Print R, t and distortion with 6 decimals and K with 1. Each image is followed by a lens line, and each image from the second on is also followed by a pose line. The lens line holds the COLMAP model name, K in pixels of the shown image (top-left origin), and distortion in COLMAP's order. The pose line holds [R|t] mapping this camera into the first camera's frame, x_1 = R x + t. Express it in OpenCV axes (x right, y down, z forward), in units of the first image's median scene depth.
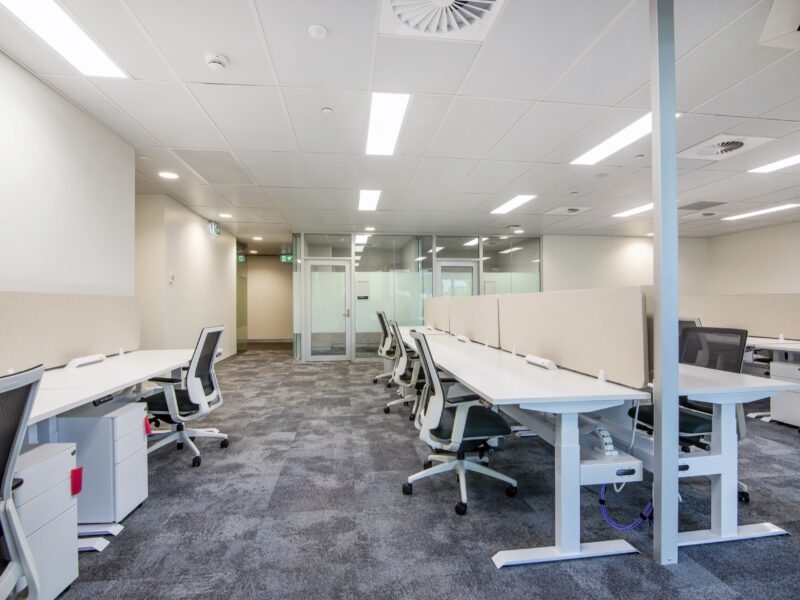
lens RADIAL K [[411.5, 0, 398.7], [0, 411.5, 300.0], [0, 0, 1]] dist [0.002005, 0.000733]
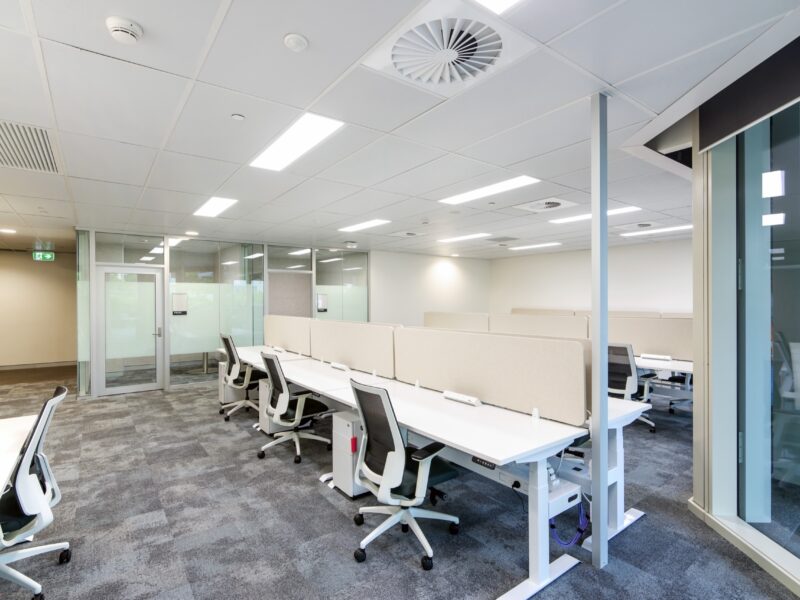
lens RADIAL K [[411.5, 0, 398.0], [0, 411.5, 301.8], [0, 0, 1]] dist [0.002005, 0.000733]
pose [[0.875940, -0.001503, 0.482417, -0.244053], [-0.001504, 0.999982, 0.005846, -0.081772], [-0.482417, -0.005846, 0.875922, 0.105617]]
